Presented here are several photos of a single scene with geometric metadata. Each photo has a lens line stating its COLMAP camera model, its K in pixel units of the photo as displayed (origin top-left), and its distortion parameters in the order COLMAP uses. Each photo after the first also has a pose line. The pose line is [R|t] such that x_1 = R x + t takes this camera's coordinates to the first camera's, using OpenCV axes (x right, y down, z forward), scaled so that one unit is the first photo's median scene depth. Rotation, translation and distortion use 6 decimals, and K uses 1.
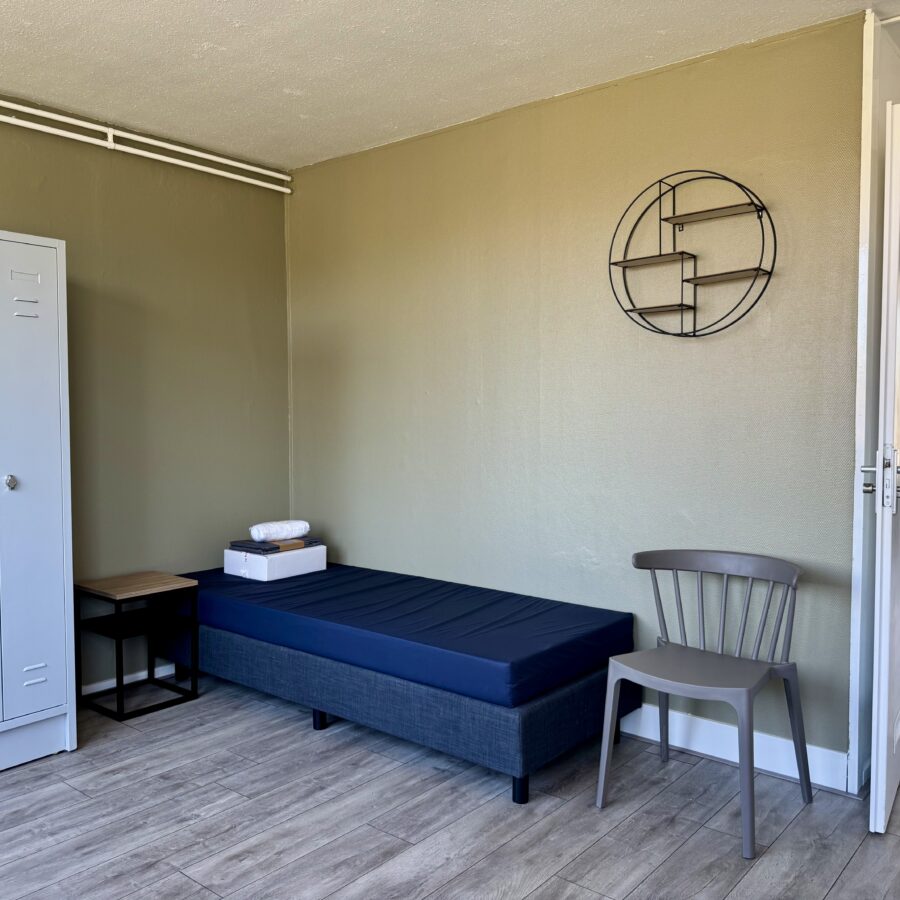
lens RADIAL K [[846.0, 0, 448.0], [0, 846.0, 452.4], [0, 0, 1]] dist [-0.000821, -0.022513]
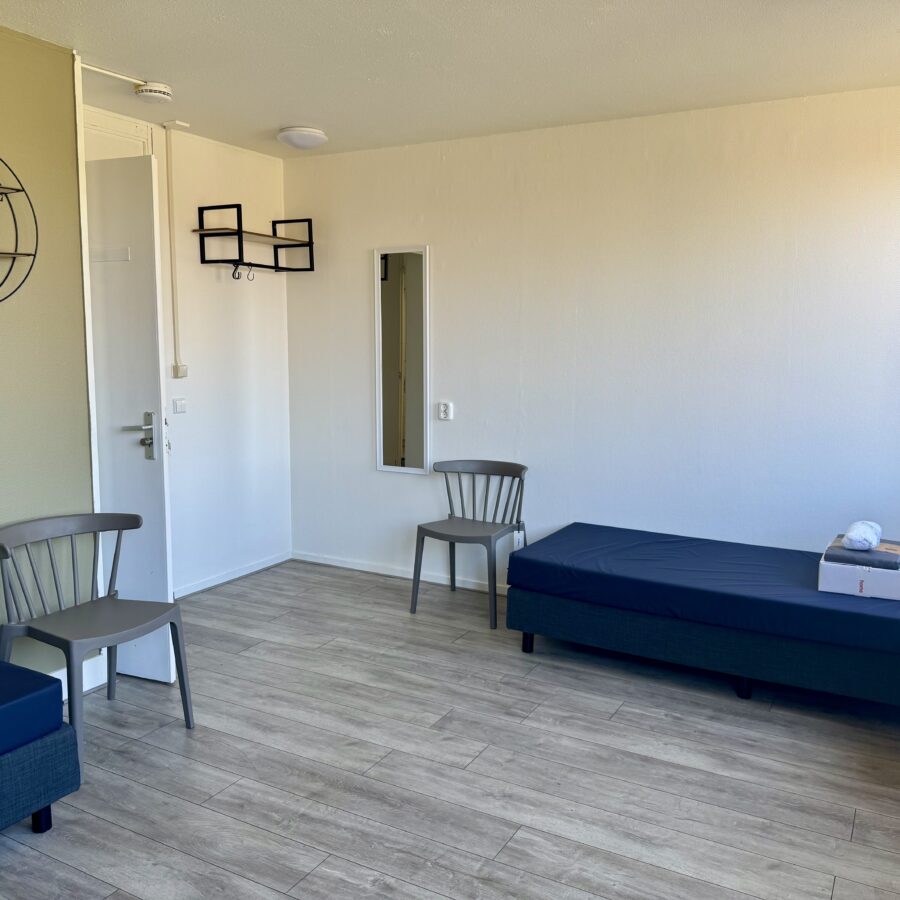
lens RADIAL K [[846.0, 0, 448.0], [0, 846.0, 452.4], [0, 0, 1]] dist [-0.000821, -0.022513]
pose [[-0.199146, -0.118784, 0.972744, -0.887633], [0.041337, 0.990725, 0.129442, -0.092622], [-0.979098, 0.065988, -0.192389, 0.768978]]
